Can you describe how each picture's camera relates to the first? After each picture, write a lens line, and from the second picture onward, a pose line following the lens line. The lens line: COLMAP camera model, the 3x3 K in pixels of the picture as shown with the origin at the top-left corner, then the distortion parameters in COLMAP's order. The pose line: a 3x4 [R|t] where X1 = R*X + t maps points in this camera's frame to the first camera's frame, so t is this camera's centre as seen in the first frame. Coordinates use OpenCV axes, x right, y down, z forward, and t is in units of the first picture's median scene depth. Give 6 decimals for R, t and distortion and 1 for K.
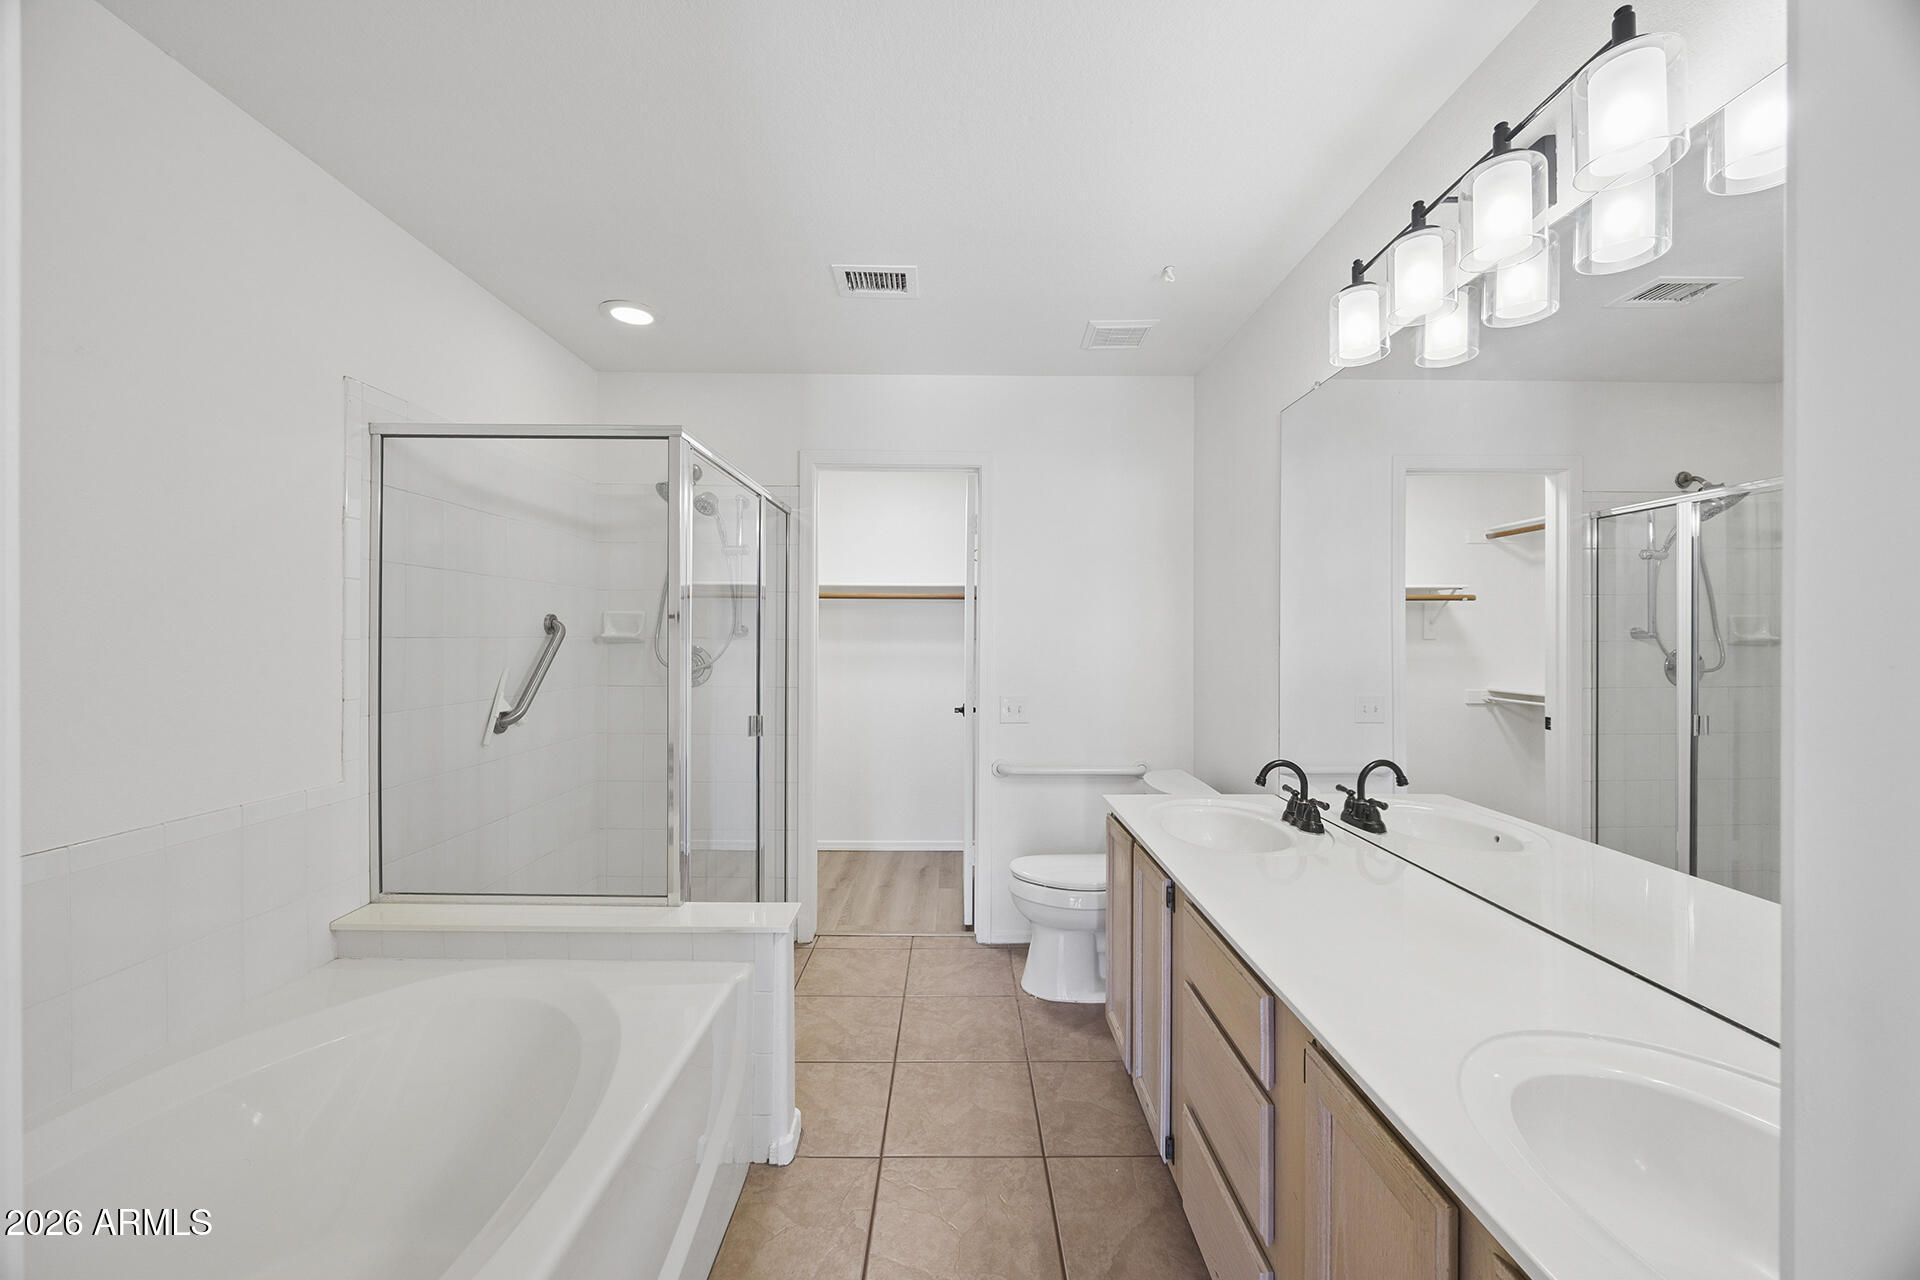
lens RADIAL K [[732.3, 0, 967.2], [0, 732.3, 630.6], [0, 0, 1]] dist [-0.003628, 0.000398]
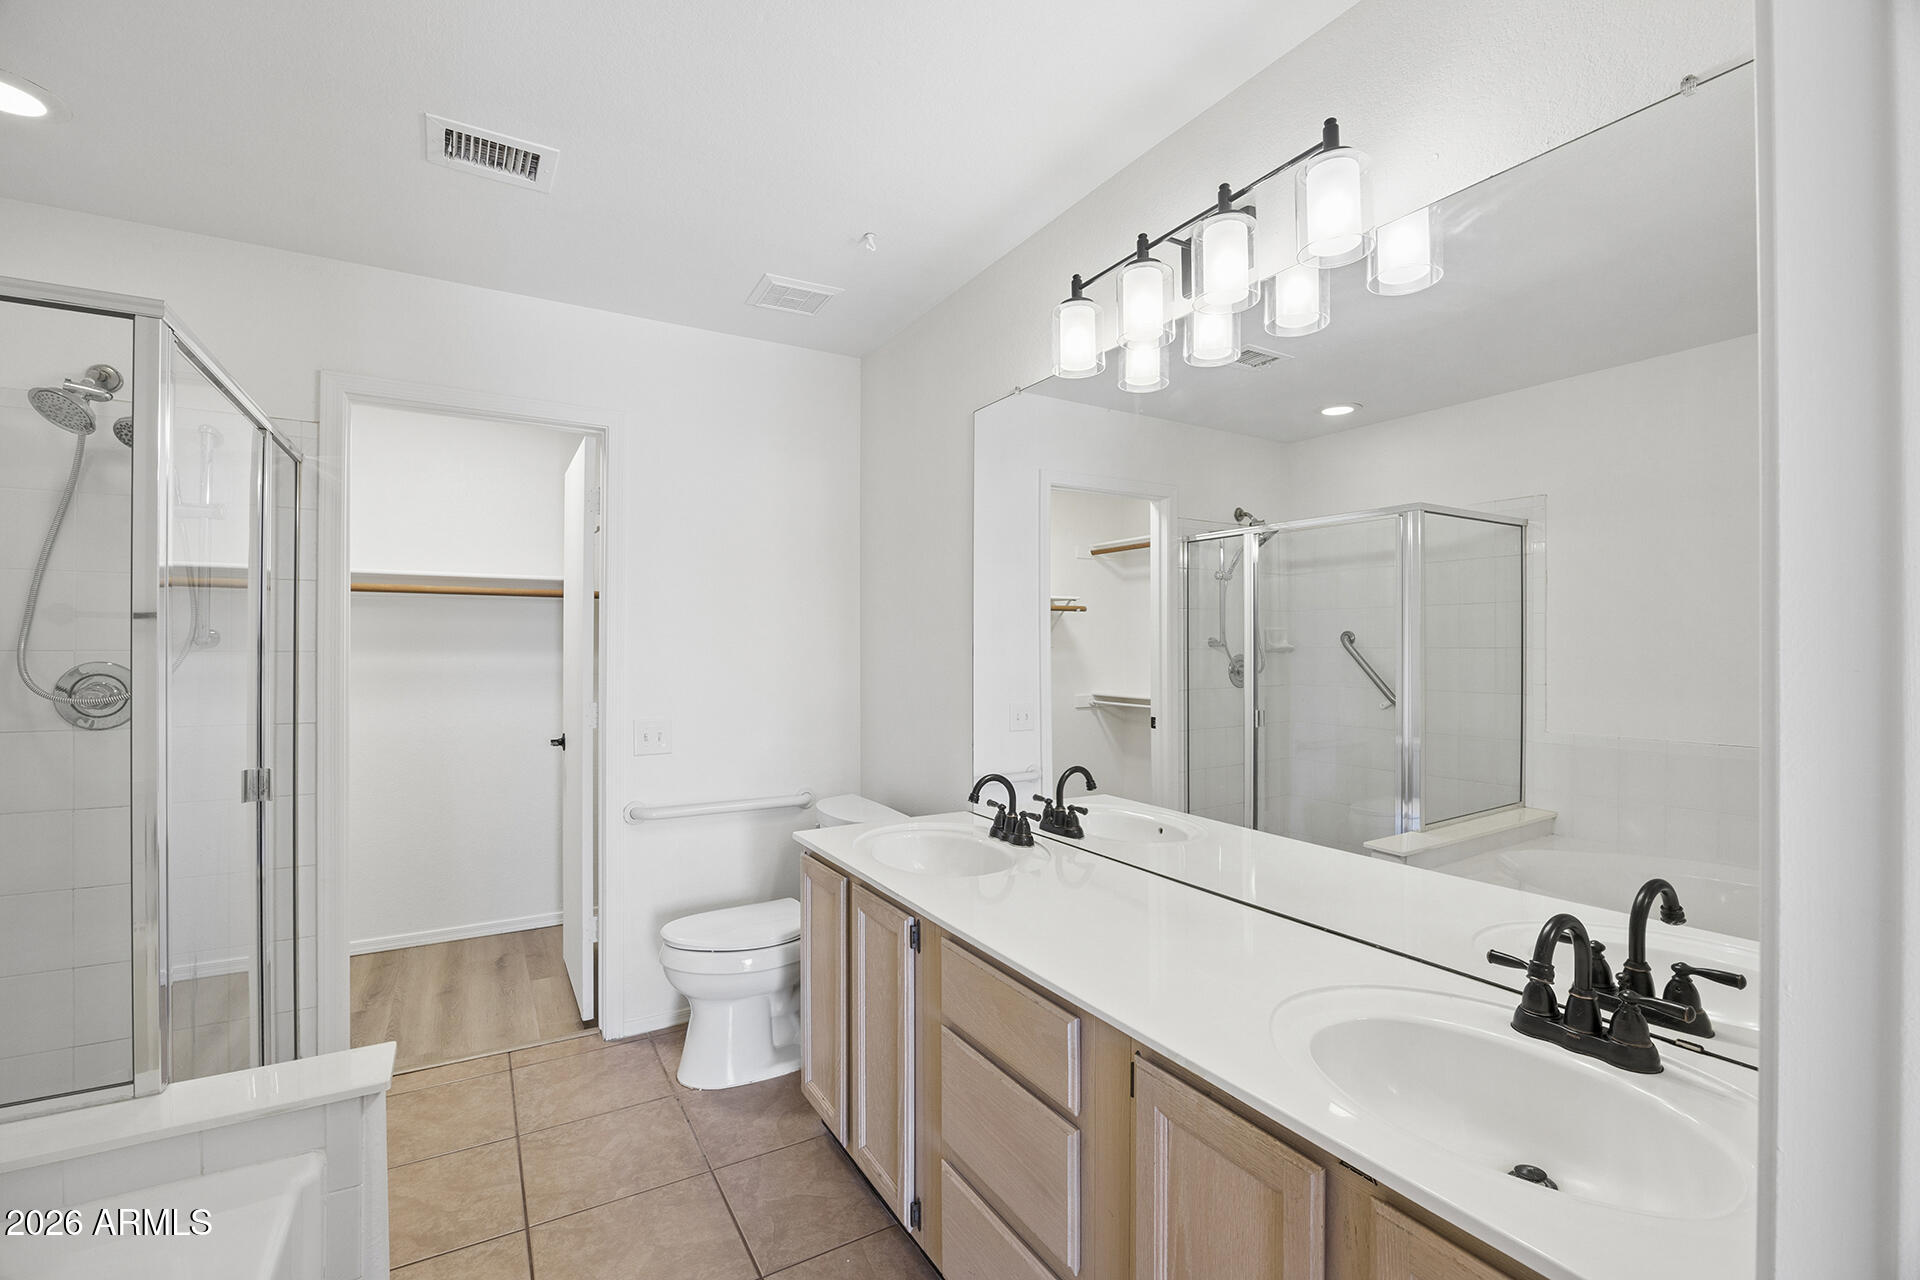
lens RADIAL K [[833.0, 0, 963.2], [0, 833.0, 637.1], [0, 0, 1]] dist [-0.011269, 0.000332]
pose [[0.862974, 0.003143, 0.505238, -0.117567], [-0.002872, 0.999995, -0.001315, -0.001845], [-0.505240, -0.000316, 0.862979, 0.054195]]
